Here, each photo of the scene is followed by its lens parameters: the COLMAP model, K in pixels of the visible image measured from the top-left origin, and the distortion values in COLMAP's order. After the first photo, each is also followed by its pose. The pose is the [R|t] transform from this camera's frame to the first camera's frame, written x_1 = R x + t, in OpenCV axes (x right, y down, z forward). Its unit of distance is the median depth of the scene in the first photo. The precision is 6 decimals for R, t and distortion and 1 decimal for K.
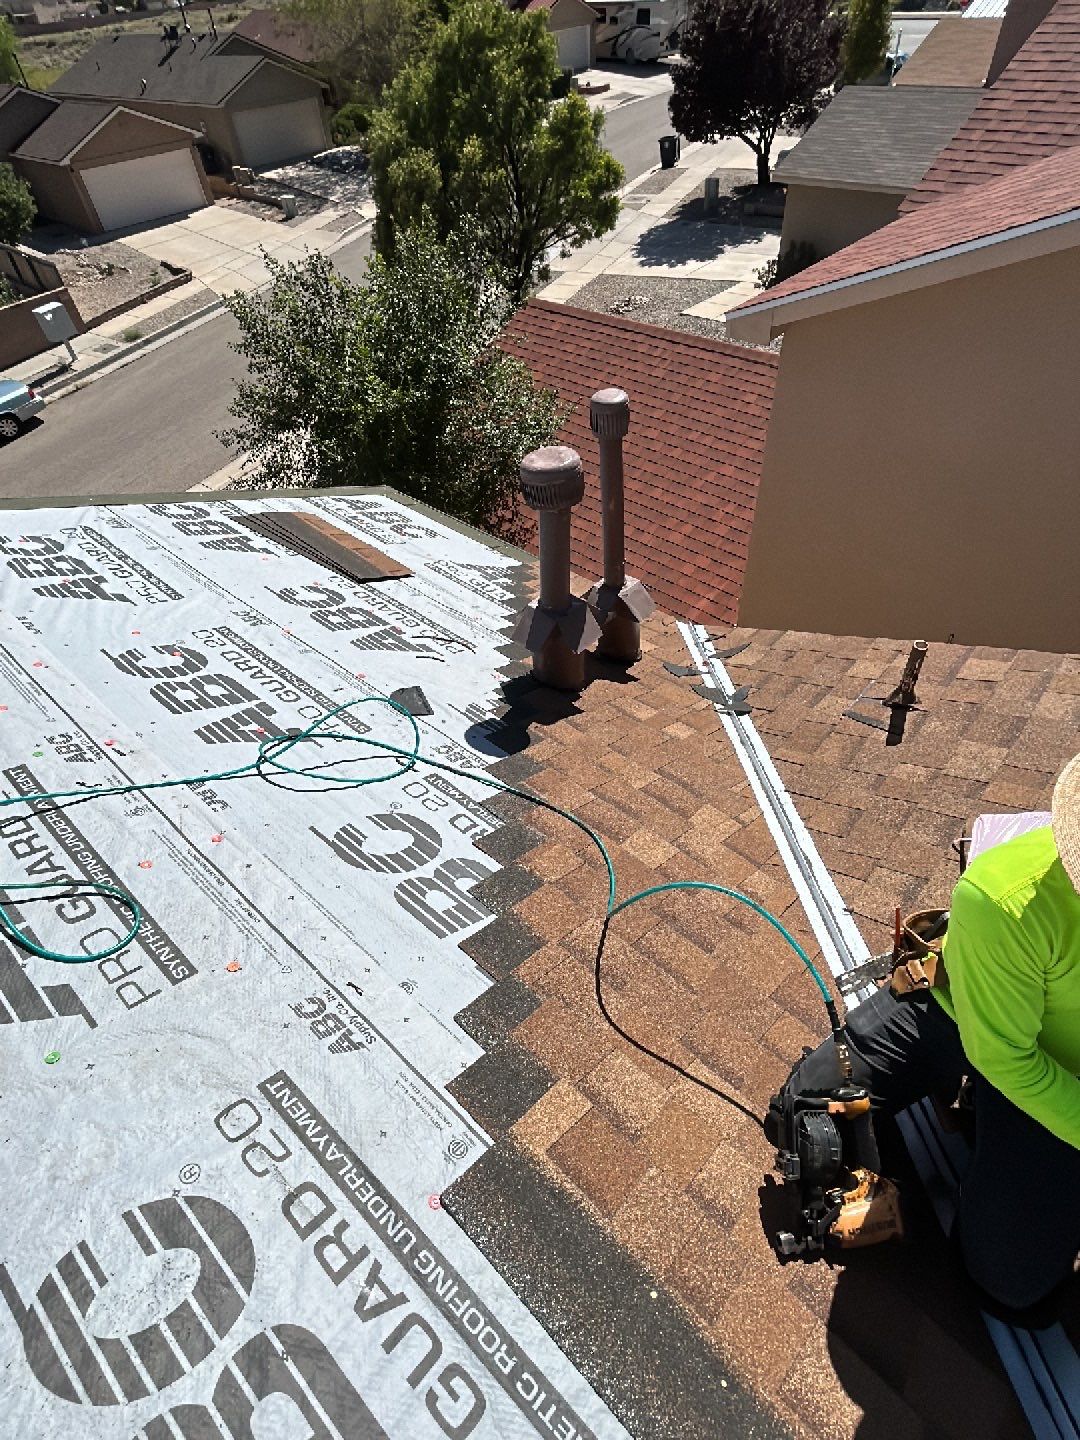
lens RADIAL K [[749.3, 0, 545.5], [0, 749.3, 722.5], [0, 0, 1]] dist [-0.007974, 0.005554]
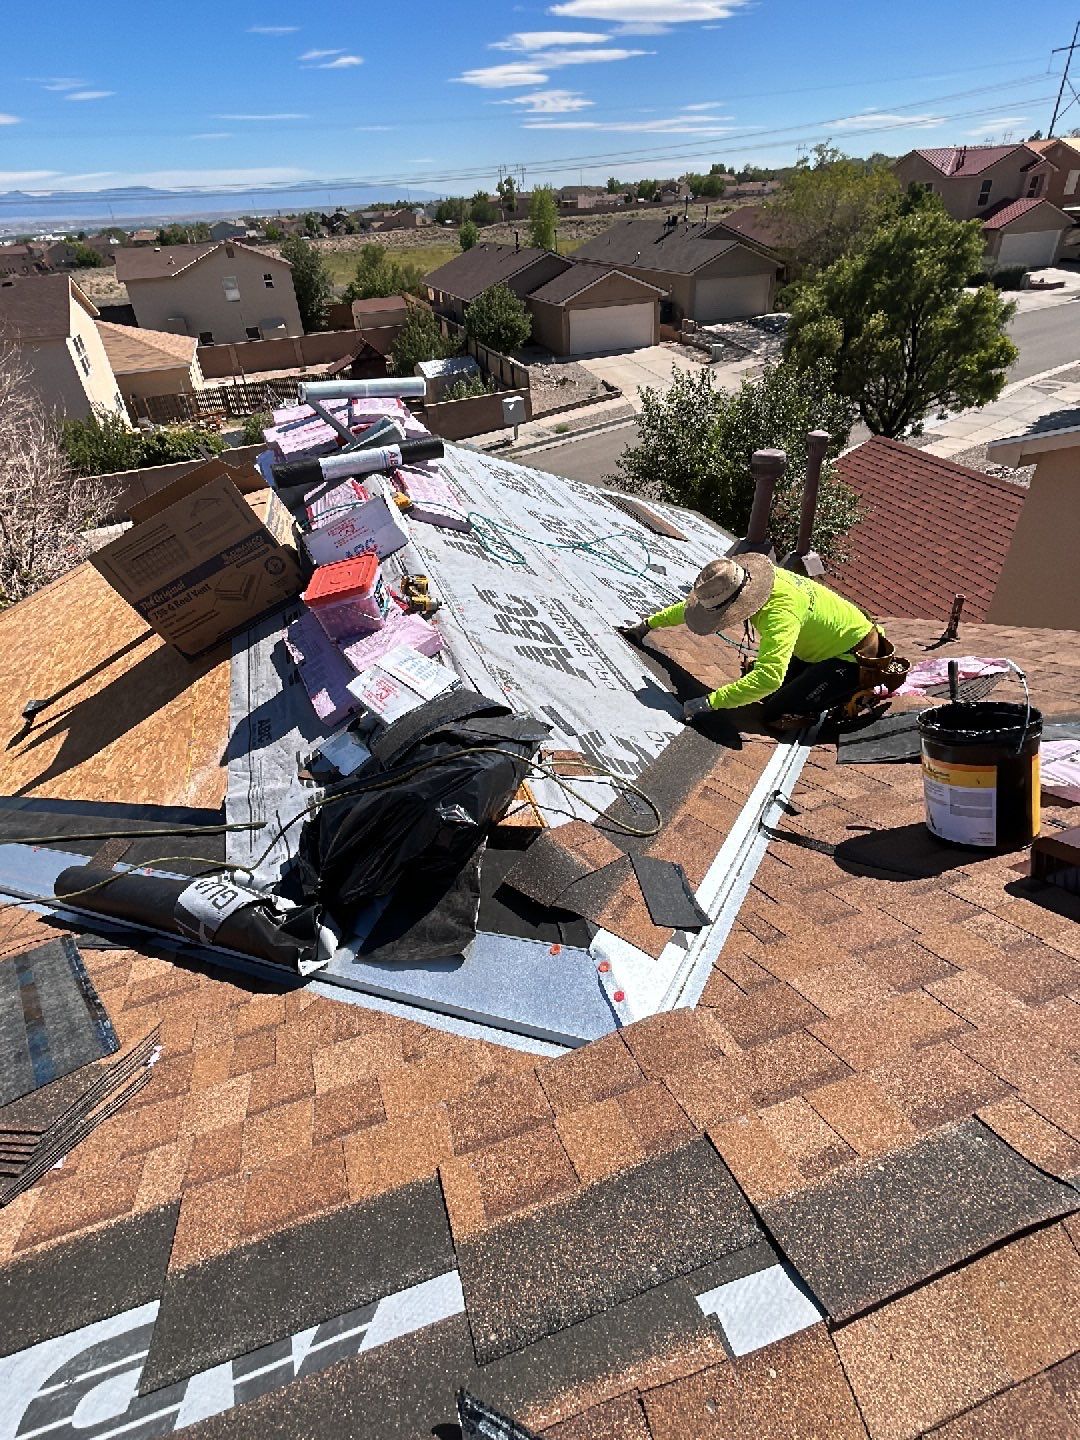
lens RADIAL K [[749.3, 0, 540.6], [0, 749.3, 714.9], [0, 0, 1]] dist [-0.007974, 0.005554]
pose [[0.876878, 0.293431, -0.380766, 0.040919], [-0.351129, 0.931950, -0.090434, 0.062907], [0.328318, 0.212998, 0.920239, -0.077514]]
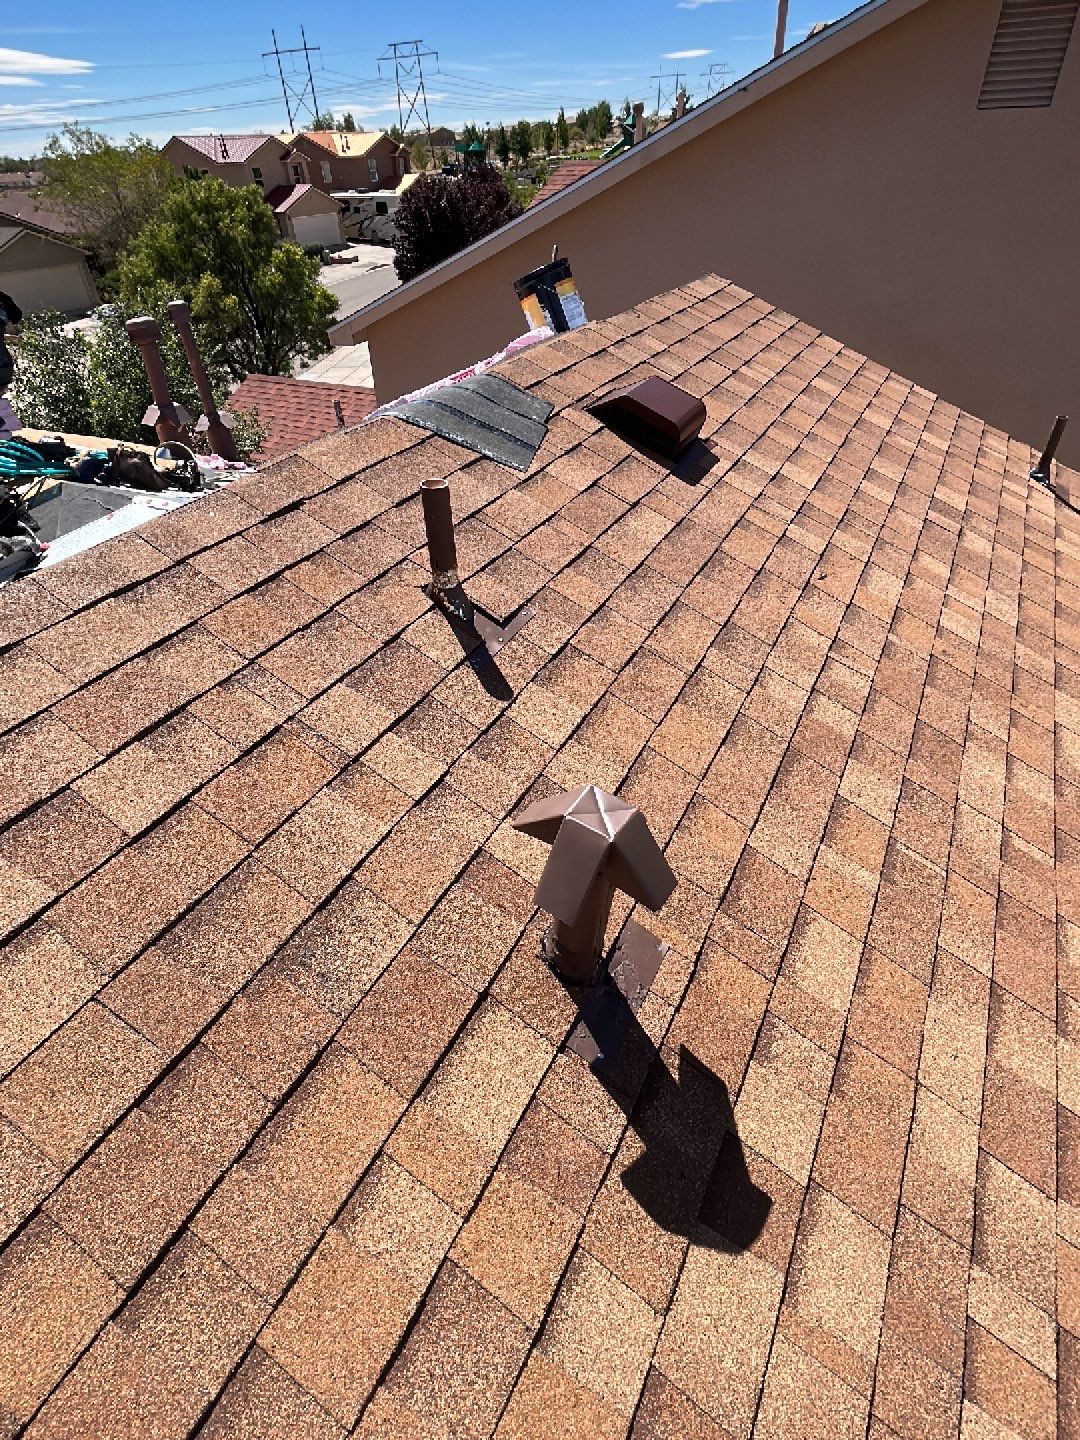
lens RADIAL K [[749.3, 0, 541.1], [0, 749.3, 713.7], [0, 0, 1]] dist [-0.007974, 0.005554]
pose [[0.968812, -0.119590, 0.217030, 0.049723], [0.154187, 0.976563, -0.150168, 0.125955], [-0.193985, 0.178947, 0.964545, -0.109803]]
